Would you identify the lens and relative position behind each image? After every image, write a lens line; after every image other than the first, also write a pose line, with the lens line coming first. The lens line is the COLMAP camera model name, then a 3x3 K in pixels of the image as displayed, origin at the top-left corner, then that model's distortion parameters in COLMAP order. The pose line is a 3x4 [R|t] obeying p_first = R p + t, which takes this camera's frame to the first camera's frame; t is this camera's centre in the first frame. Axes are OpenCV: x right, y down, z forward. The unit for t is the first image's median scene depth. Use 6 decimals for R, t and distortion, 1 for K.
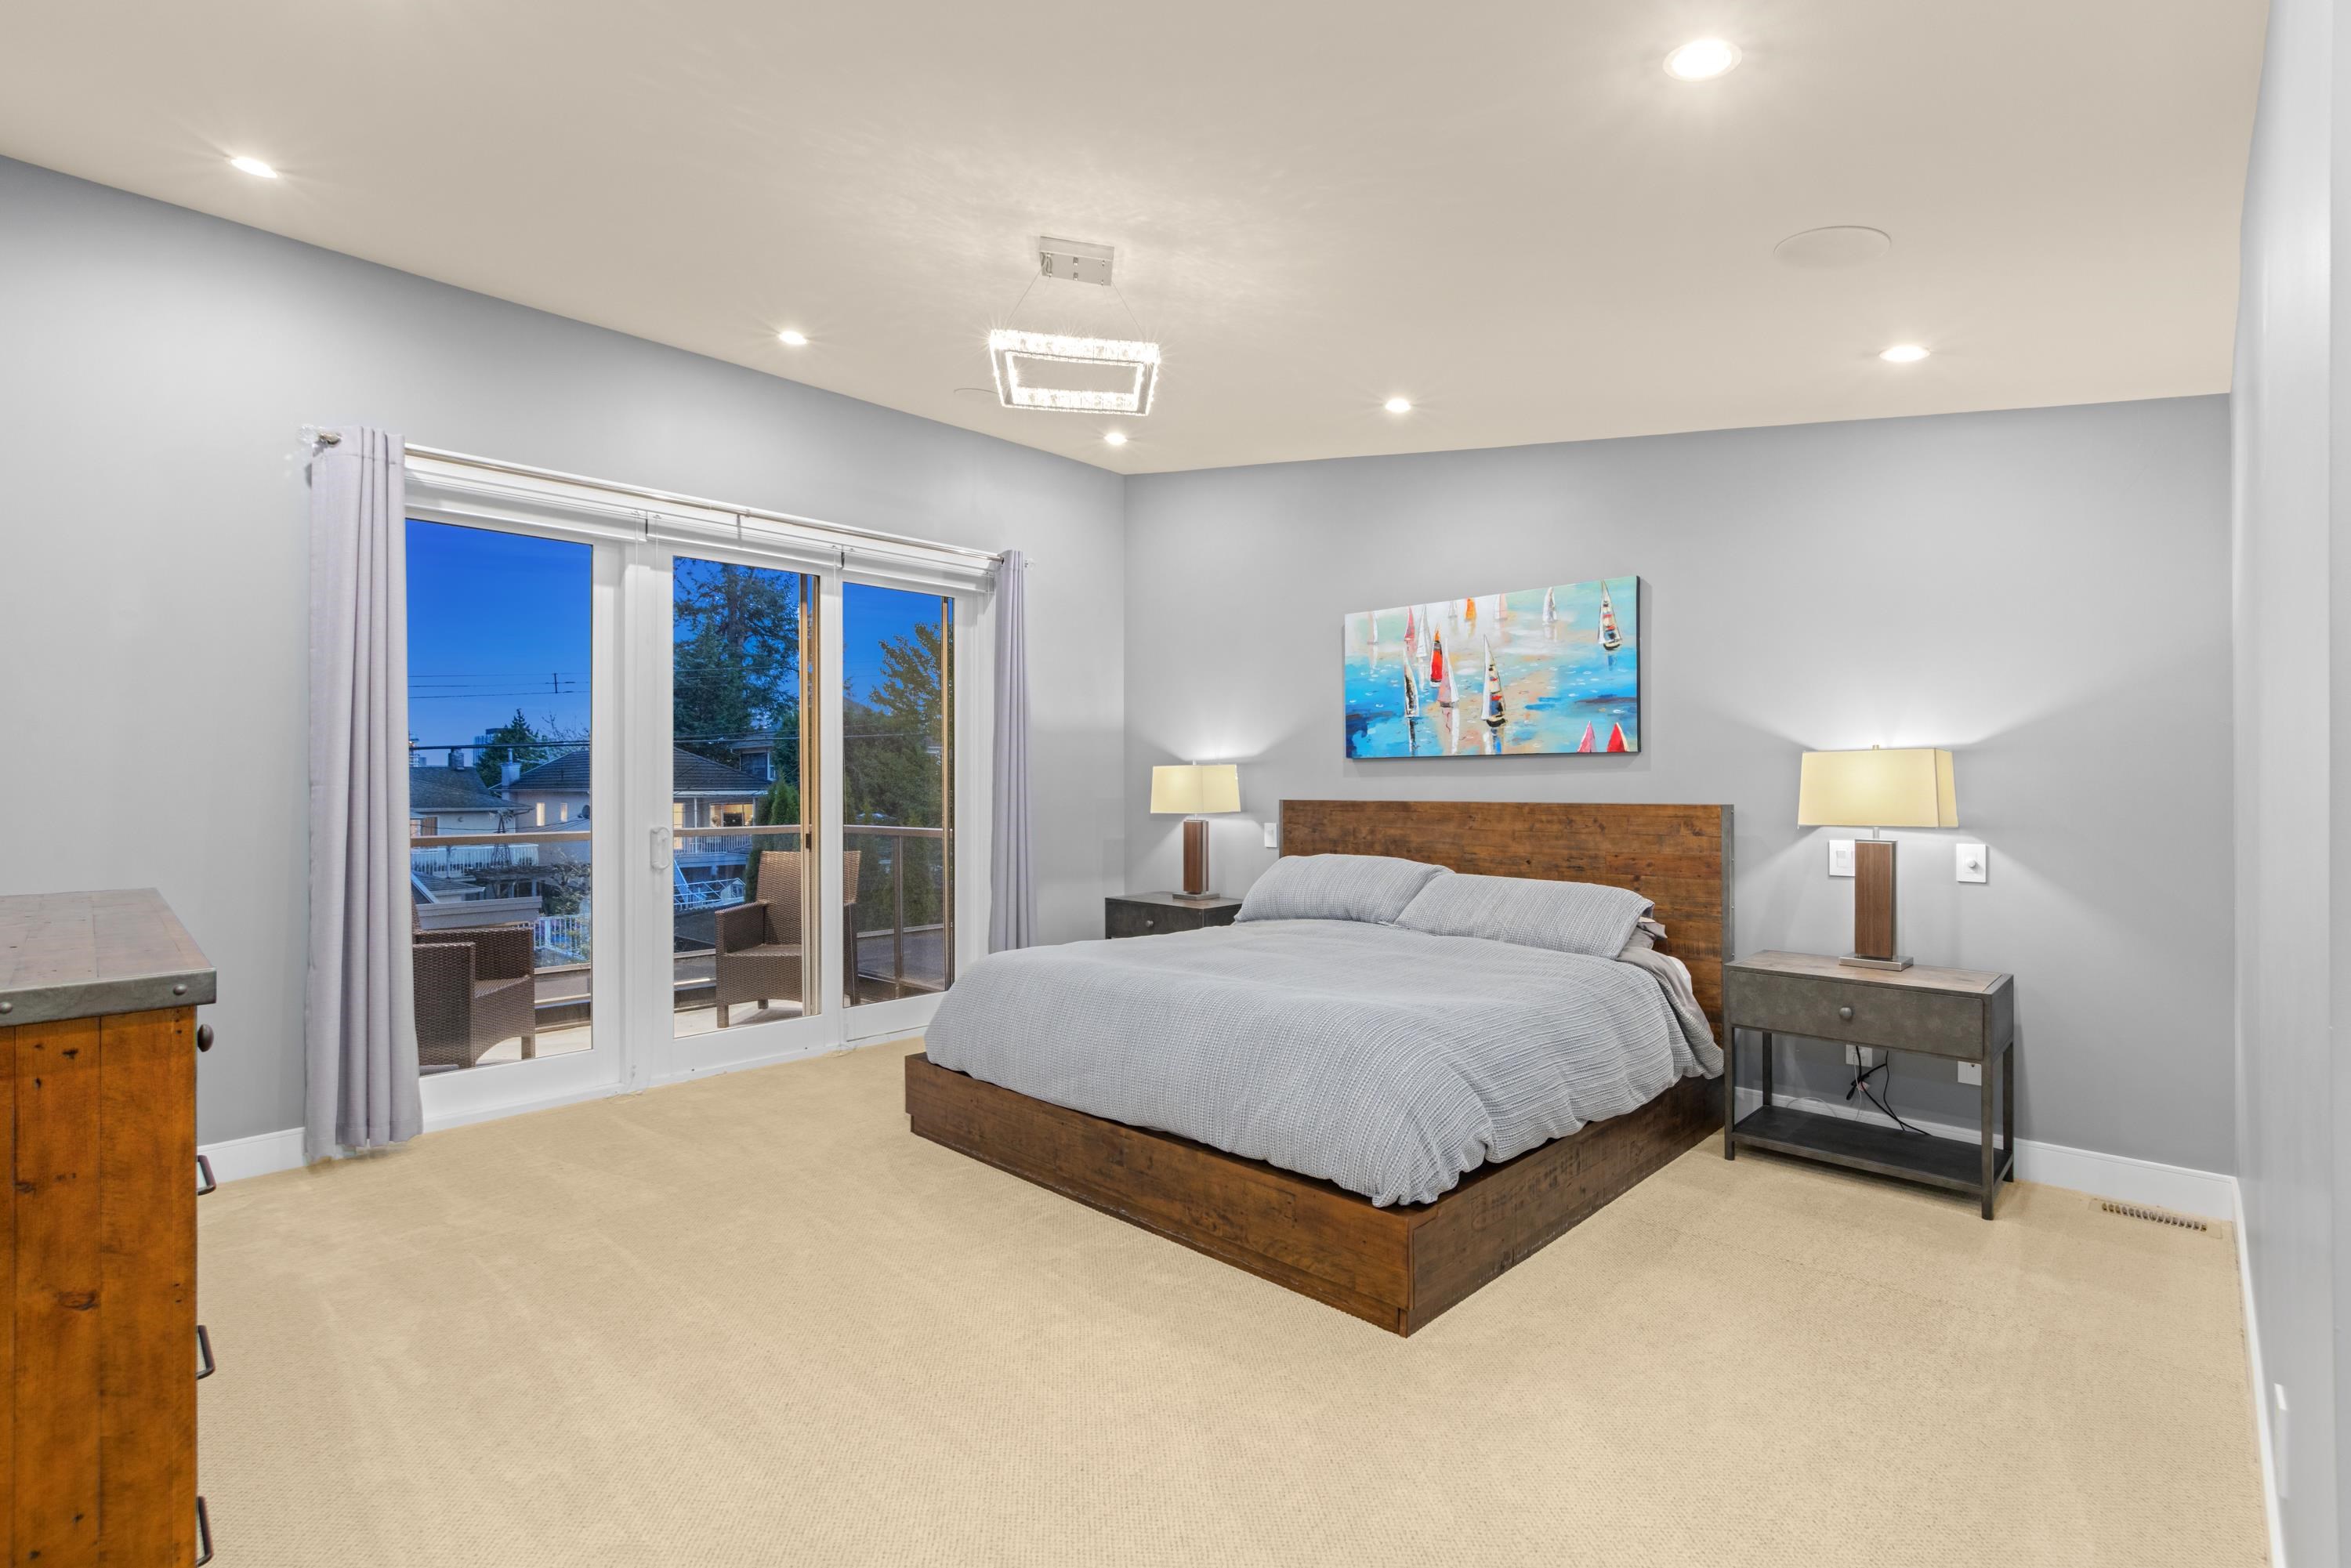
lens RADIAL K [[1070.9, 0, 1191.4], [0, 1070.9, 781.1], [0, 0, 1]] dist [-0.002004, -0.000075]
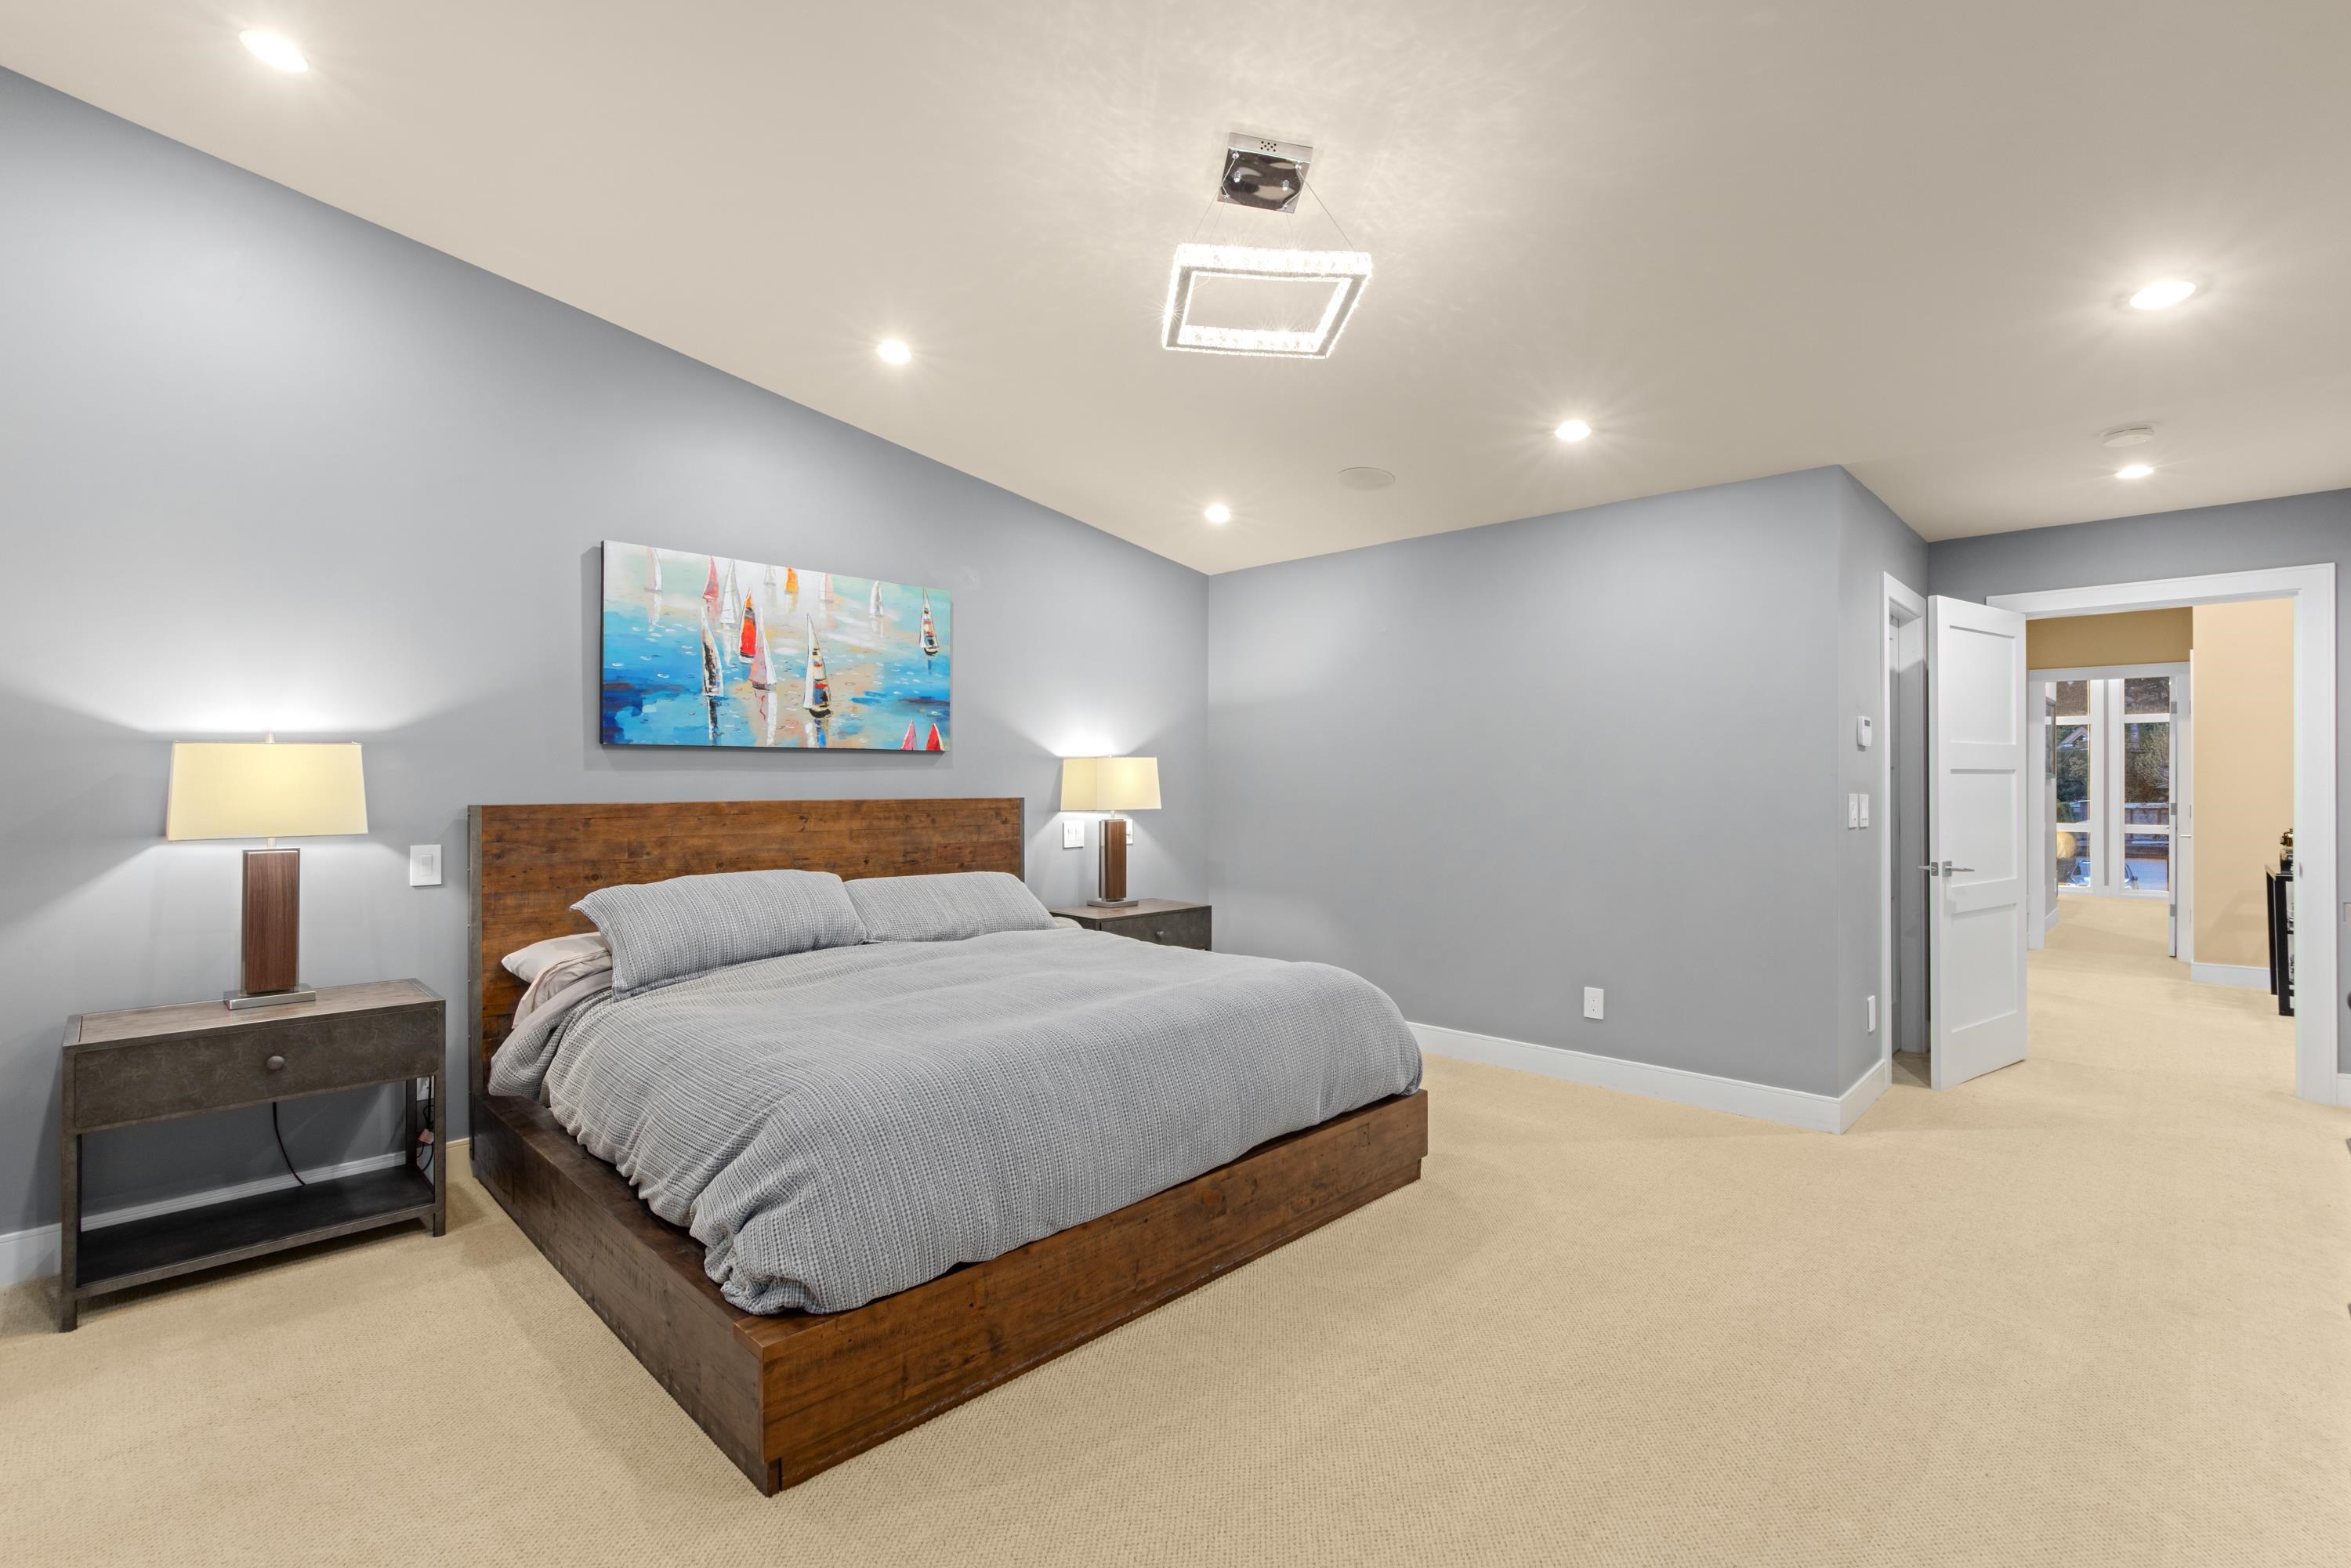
lens RADIAL K [[1070.9, 0, 1191.4], [0, 1070.9, 781.1], [0, 0, 1]] dist [-0.002004, -0.000075]
pose [[0.002505, 0.004362, 0.999987, -0.618533], [0.000359, 0.999990, -0.004363, 0.007299], [-0.999997, 0.000370, 0.002504, 0.675279]]
